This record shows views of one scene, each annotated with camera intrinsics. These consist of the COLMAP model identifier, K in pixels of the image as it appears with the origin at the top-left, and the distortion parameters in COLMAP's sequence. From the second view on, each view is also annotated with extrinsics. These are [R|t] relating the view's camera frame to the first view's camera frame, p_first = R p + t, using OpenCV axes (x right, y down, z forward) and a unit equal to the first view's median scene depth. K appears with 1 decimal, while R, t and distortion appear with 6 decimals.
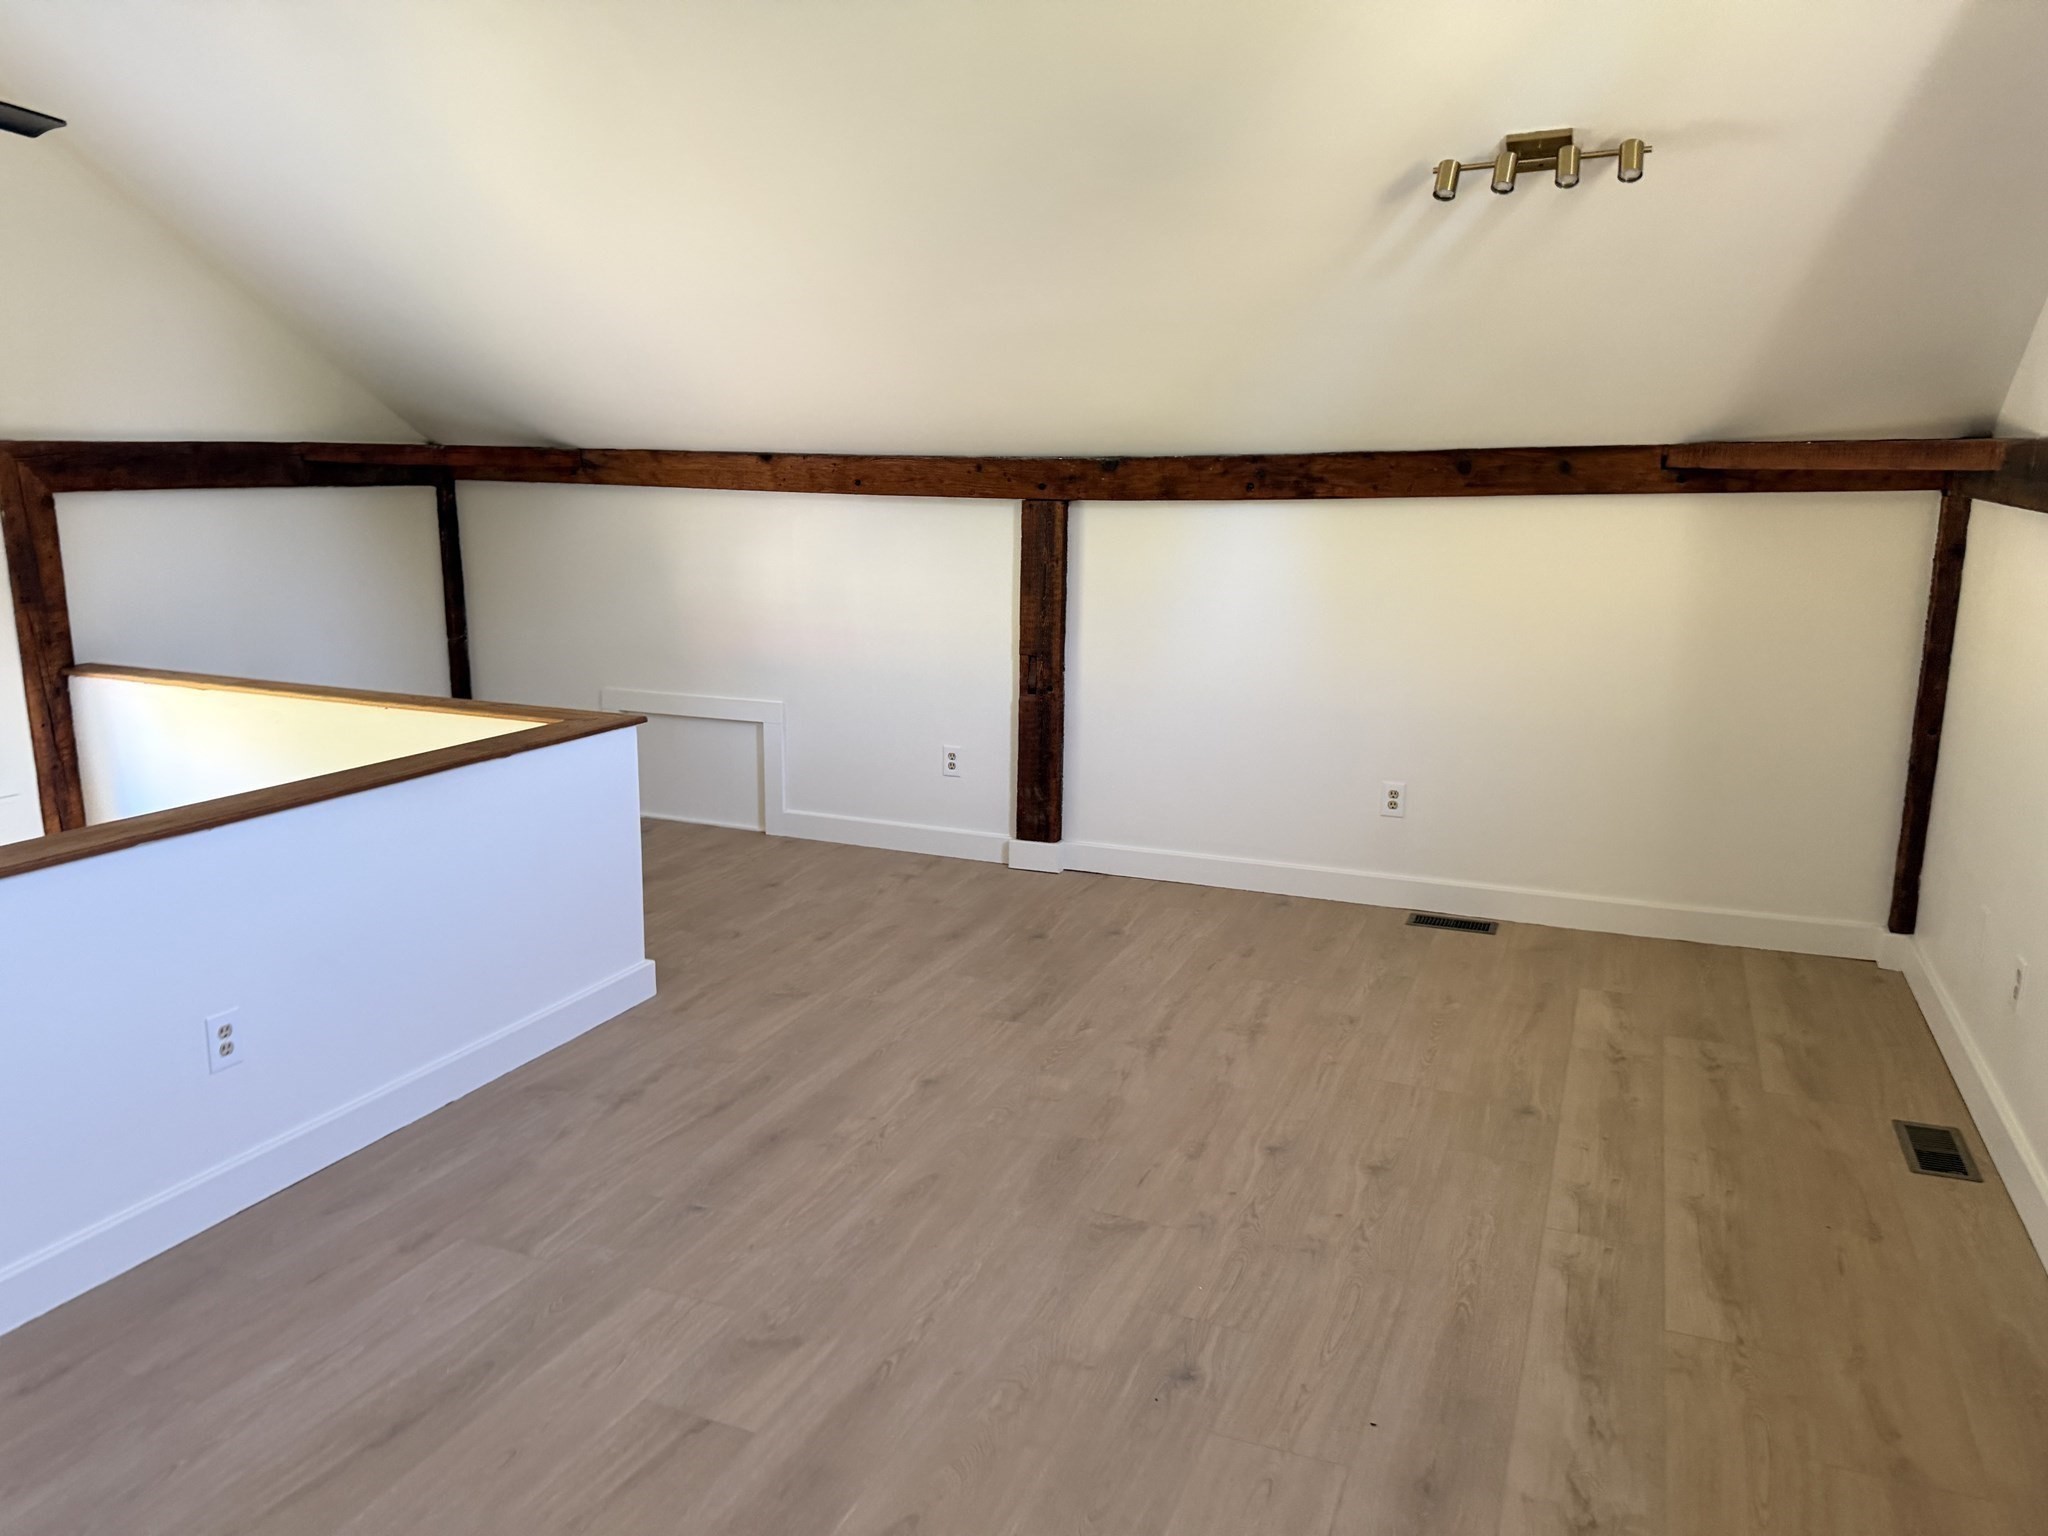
lens RADIAL K [[1440.5, 0, 1012.1], [0, 1440.5, 779.1], [0, 0, 1]] dist [0.154634, -0.269576]
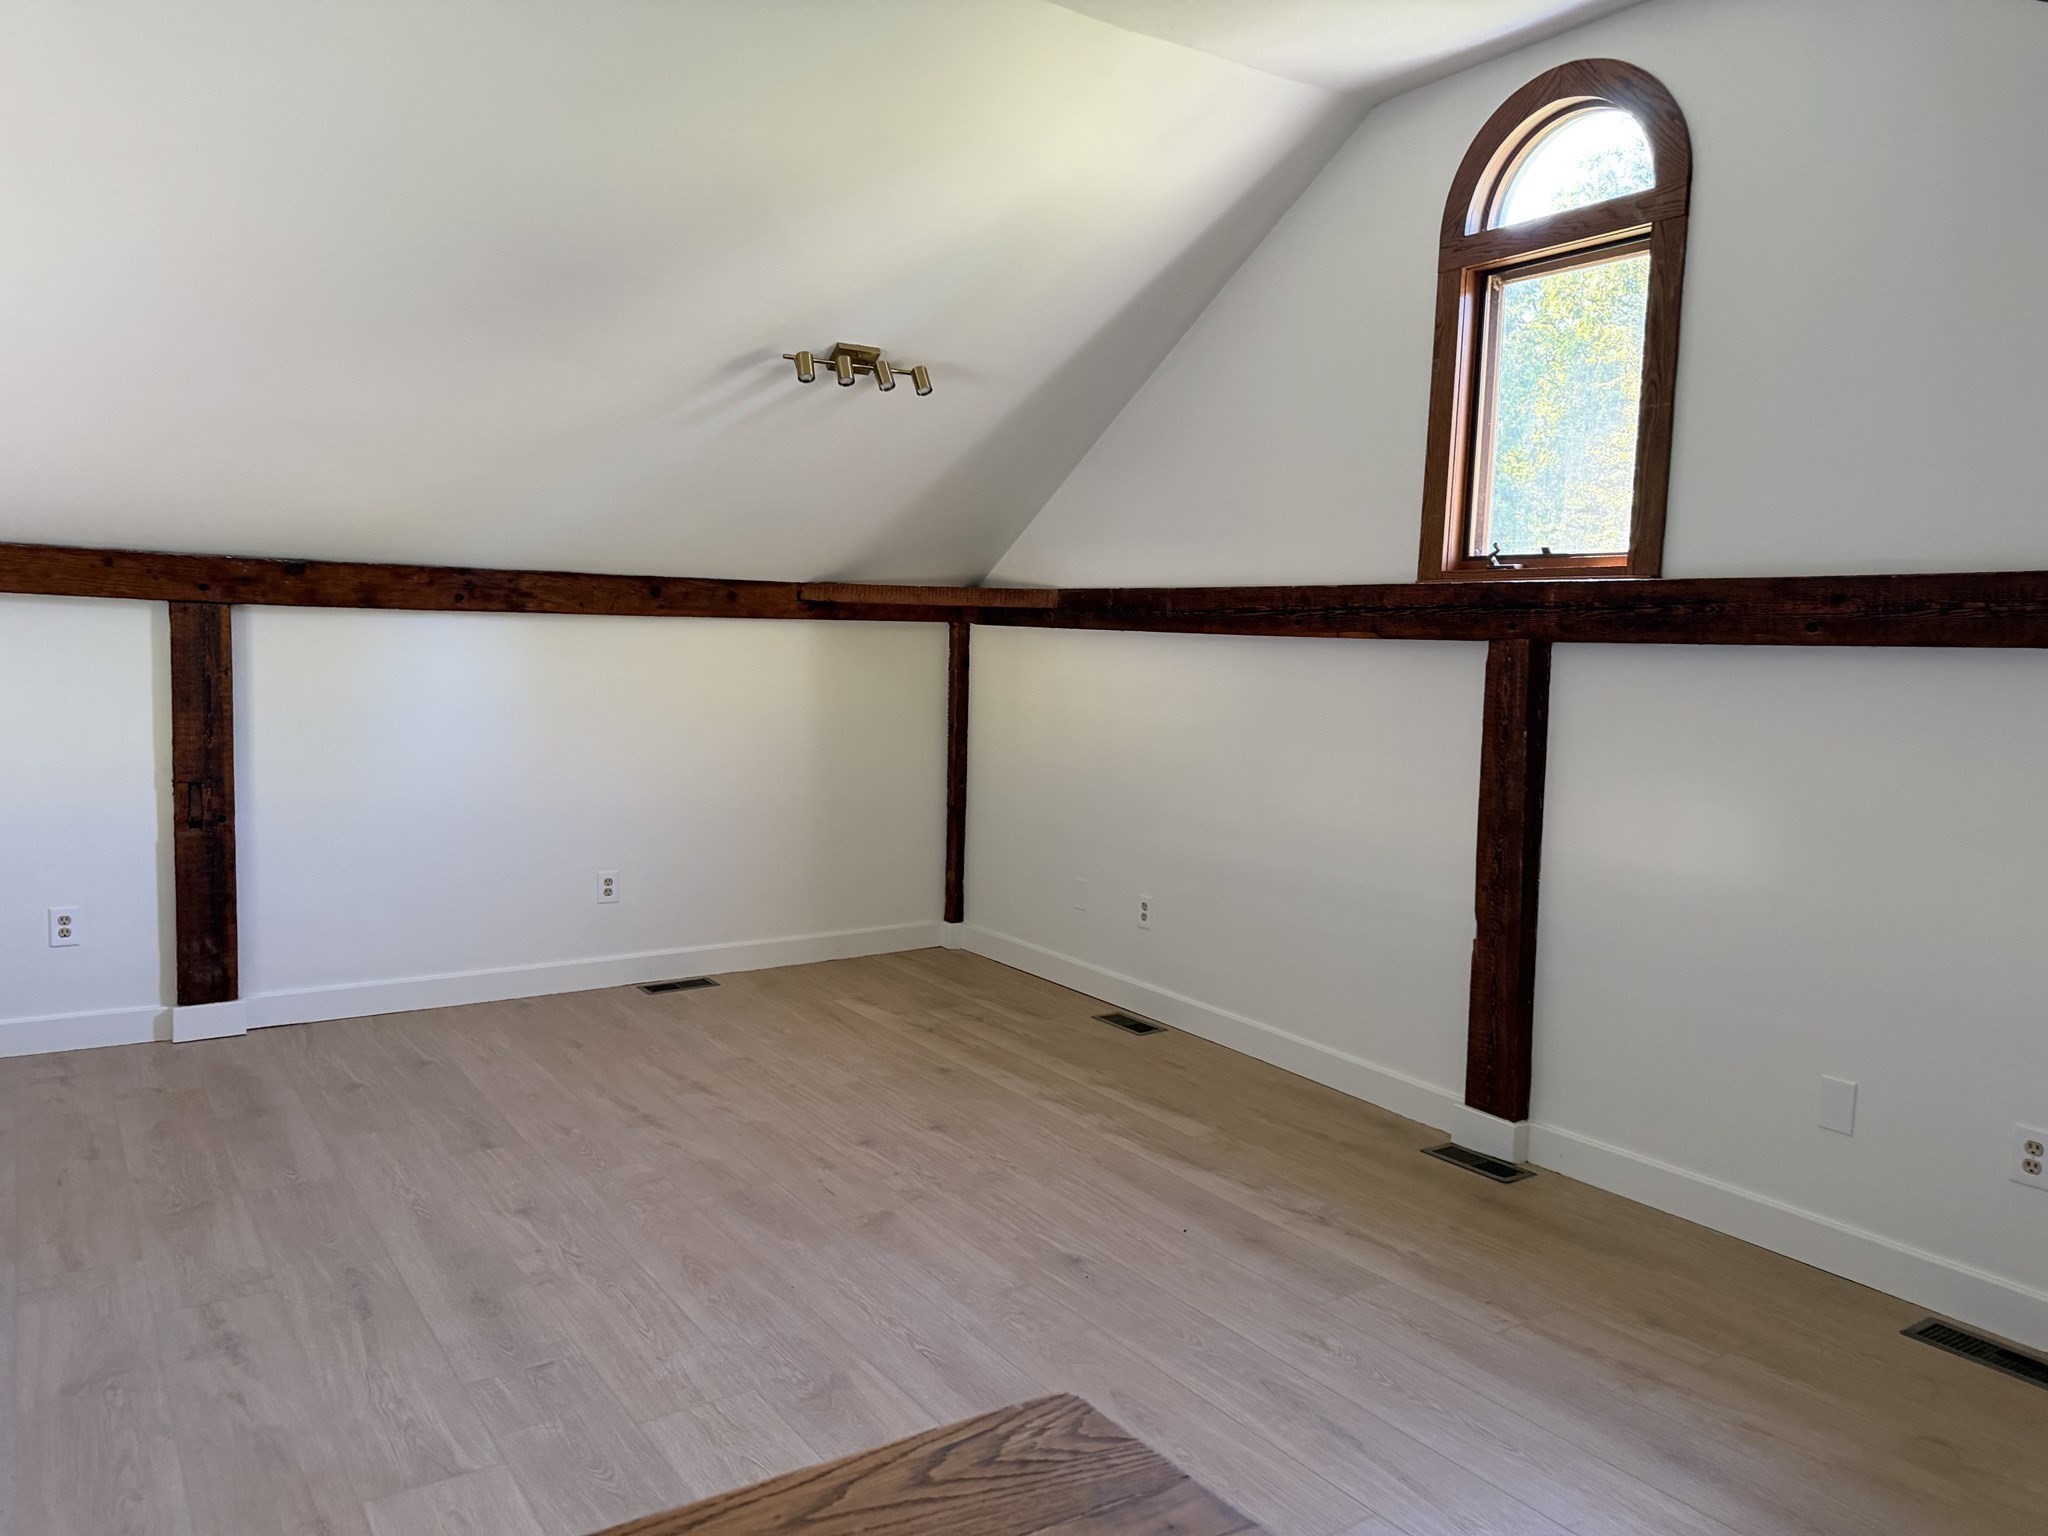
lens RADIAL K [[1440.5, 0, 1012.1], [0, 1440.5, 779.1], [0, 0, 1]] dist [0.154634, -0.269576]
pose [[0.533933, -0.063551, 0.843135, -0.541354], [0.149479, 0.988560, -0.020148, 0.001498], [-0.832209, 0.136789, 0.537324, 0.162653]]
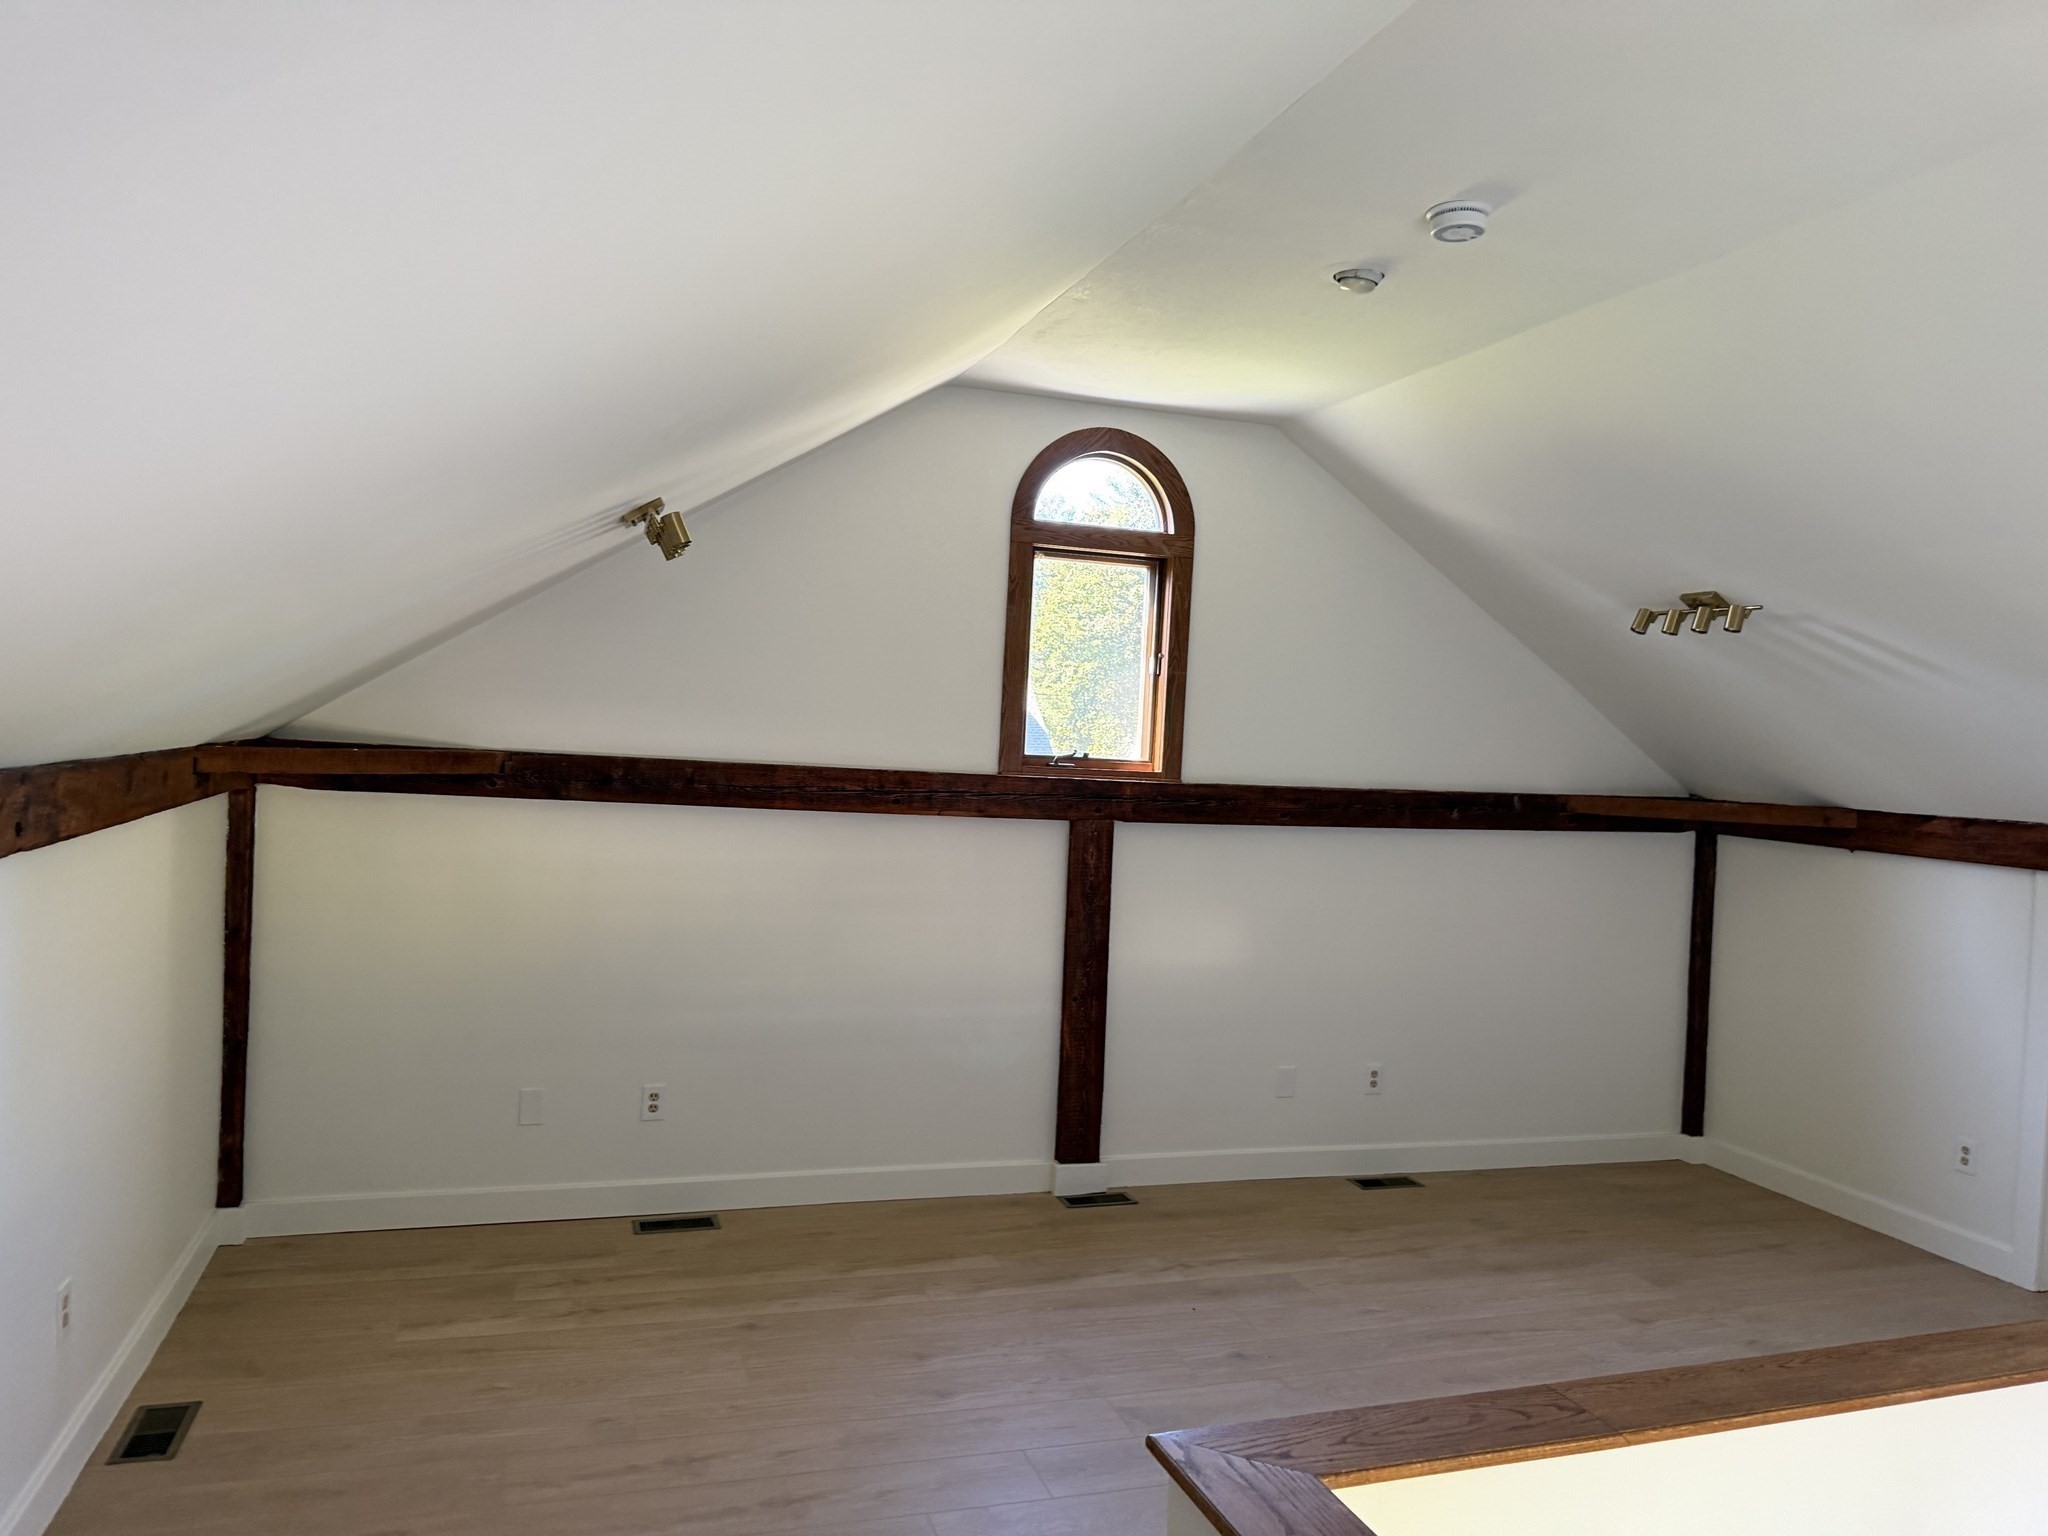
lens RADIAL K [[1422.1, 0, 1031.3], [0, 1422.1, 756.1], [0, 0, 1]] dist [0.037417, -0.033561]
pose [[-0.671794, -0.028547, 0.740187, -0.487189], [0.114640, 0.983210, 0.141968, -0.274742], [-0.731813, 0.180229, -0.657243, 1.159928]]
